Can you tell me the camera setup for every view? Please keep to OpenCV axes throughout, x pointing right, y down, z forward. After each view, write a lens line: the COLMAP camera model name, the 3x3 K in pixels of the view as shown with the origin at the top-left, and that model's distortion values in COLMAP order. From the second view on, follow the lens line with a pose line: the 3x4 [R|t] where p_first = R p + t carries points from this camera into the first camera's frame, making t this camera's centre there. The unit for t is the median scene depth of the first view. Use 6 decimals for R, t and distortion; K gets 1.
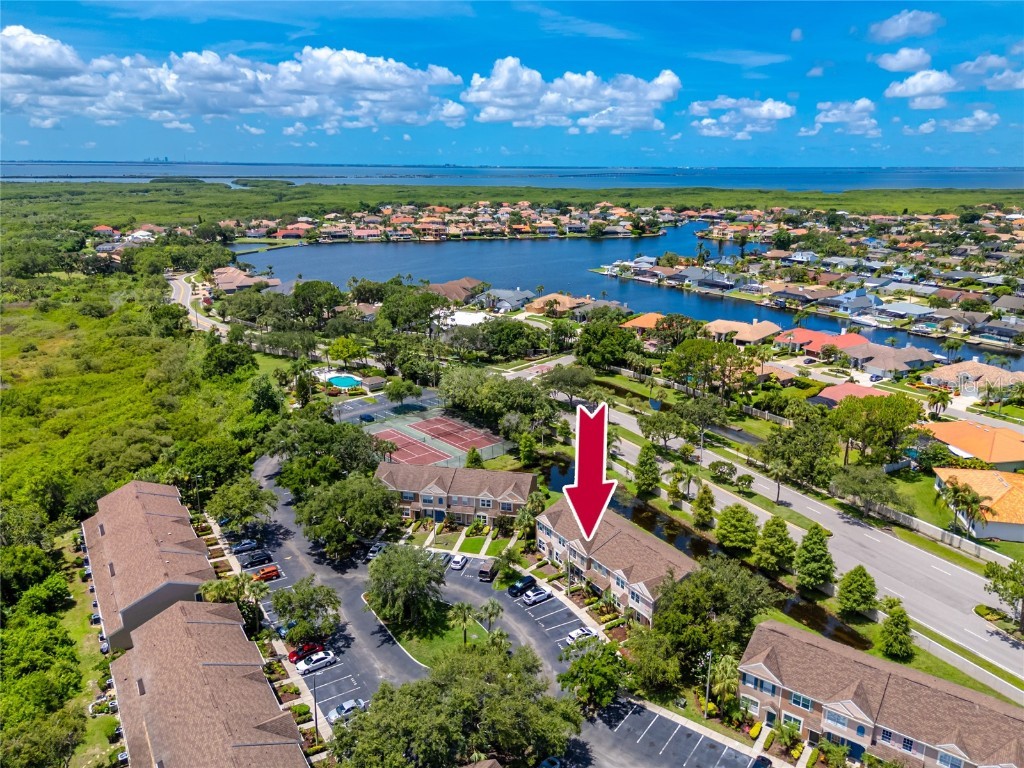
lens RADIAL K [[753.3, 0, 517.3], [0, 753.3, 368.4], [0, 0, 1]] dist [0.059797, -0.041826]
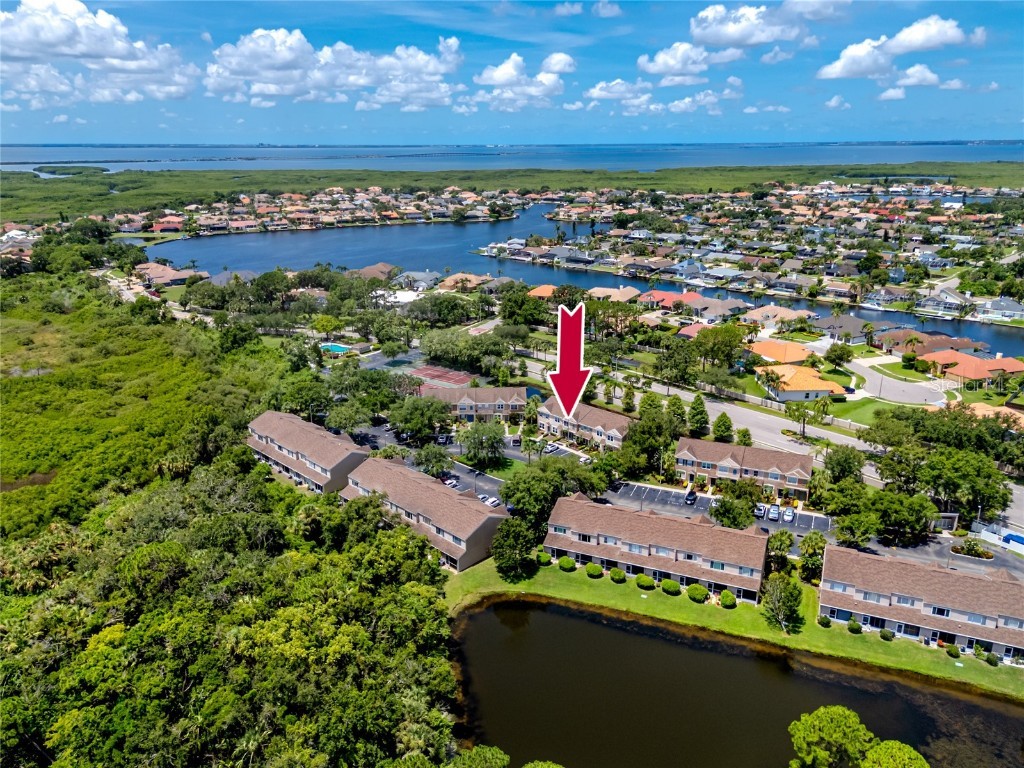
lens RADIAL K [[745.2, 0, 512.0], [0, 745.2, 384.0], [0, 0, 1]] dist [0.073691, -0.083817]
pose [[0.975777, -0.077591, 0.204547, -0.104714], [0.067641, 0.996181, 0.055210, 0.014626], [-0.208050, -0.040037, 0.977298, -0.166380]]
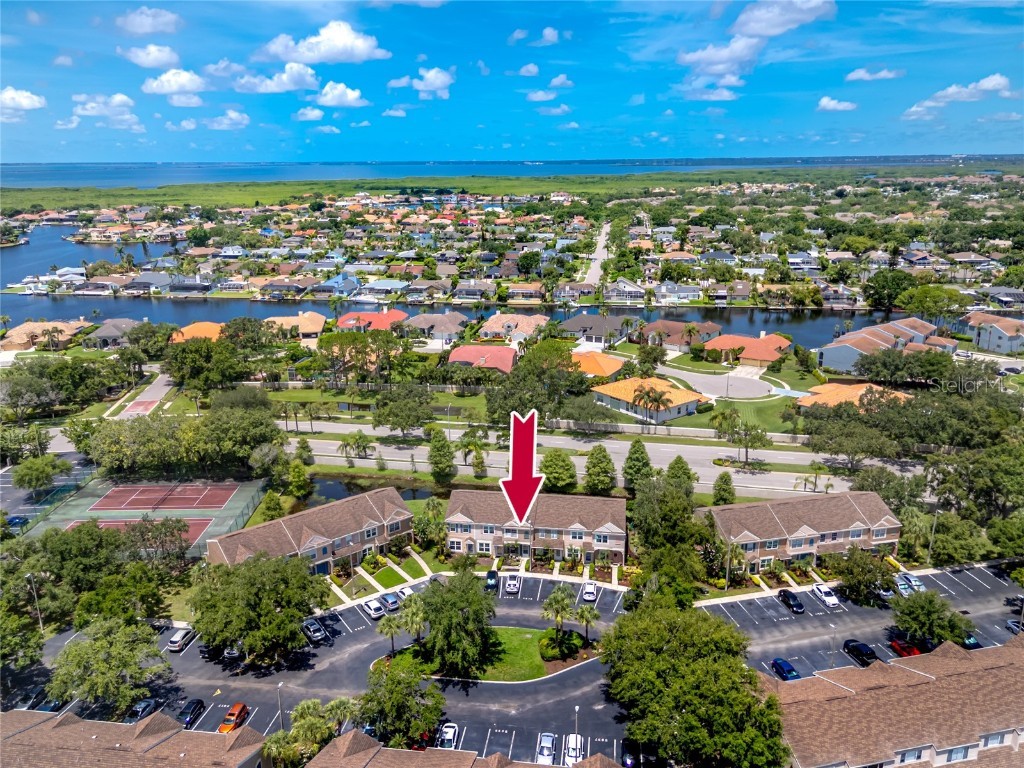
lens RADIAL K [[745.2, 0, 512.0], [0, 745.2, 384.0], [0, 0, 1]] dist [0.073691, -0.083817]
pose [[0.651669, -0.227525, 0.723574, -0.169952], [0.207971, 0.970989, 0.118020, -0.020584], [-0.729435, 0.073573, 0.680082, 0.079571]]
